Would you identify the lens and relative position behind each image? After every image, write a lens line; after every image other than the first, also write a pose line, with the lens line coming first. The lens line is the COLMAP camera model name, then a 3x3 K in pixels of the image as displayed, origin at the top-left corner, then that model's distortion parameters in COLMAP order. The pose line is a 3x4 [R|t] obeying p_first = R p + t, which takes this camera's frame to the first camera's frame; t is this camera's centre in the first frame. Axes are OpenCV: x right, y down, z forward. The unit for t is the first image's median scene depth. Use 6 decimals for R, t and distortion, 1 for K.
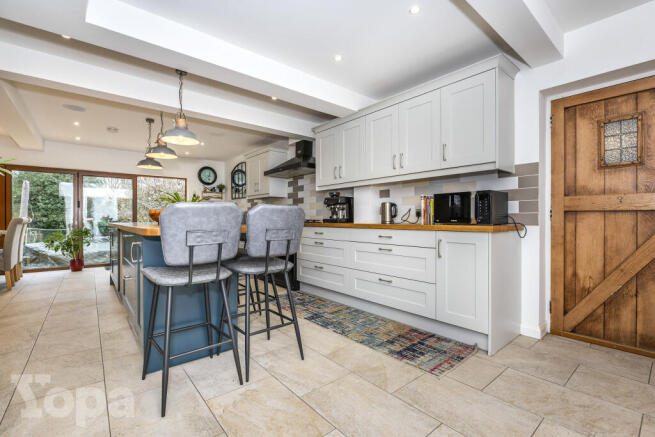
lens RADIAL K [[296.6, 0, 327.9], [0, 296.6, 217.7], [0, 0, 1]] dist [-0.001985, 0.000048]
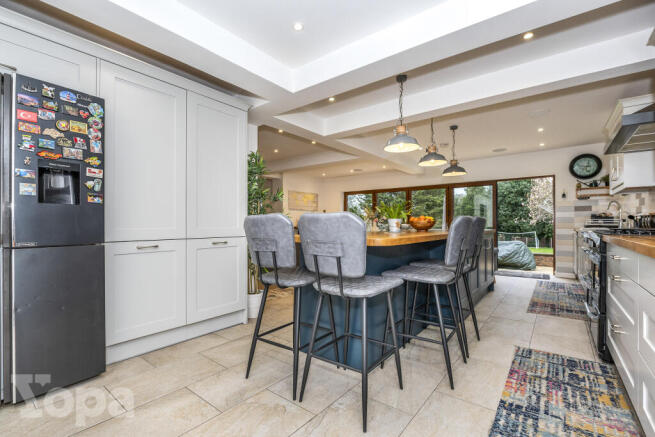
lens RADIAL K [[296.6, 0, 328.3], [0, 296.6, 220.7], [0, 0, 1]] dist [-0.001985, 0.000048]
pose [[0.232813, 0.003566, -0.972515, 0.278688], [0.000617, 0.999993, 0.003814, -0.015920], [0.972521, -0.001488, 0.232809, 0.351640]]
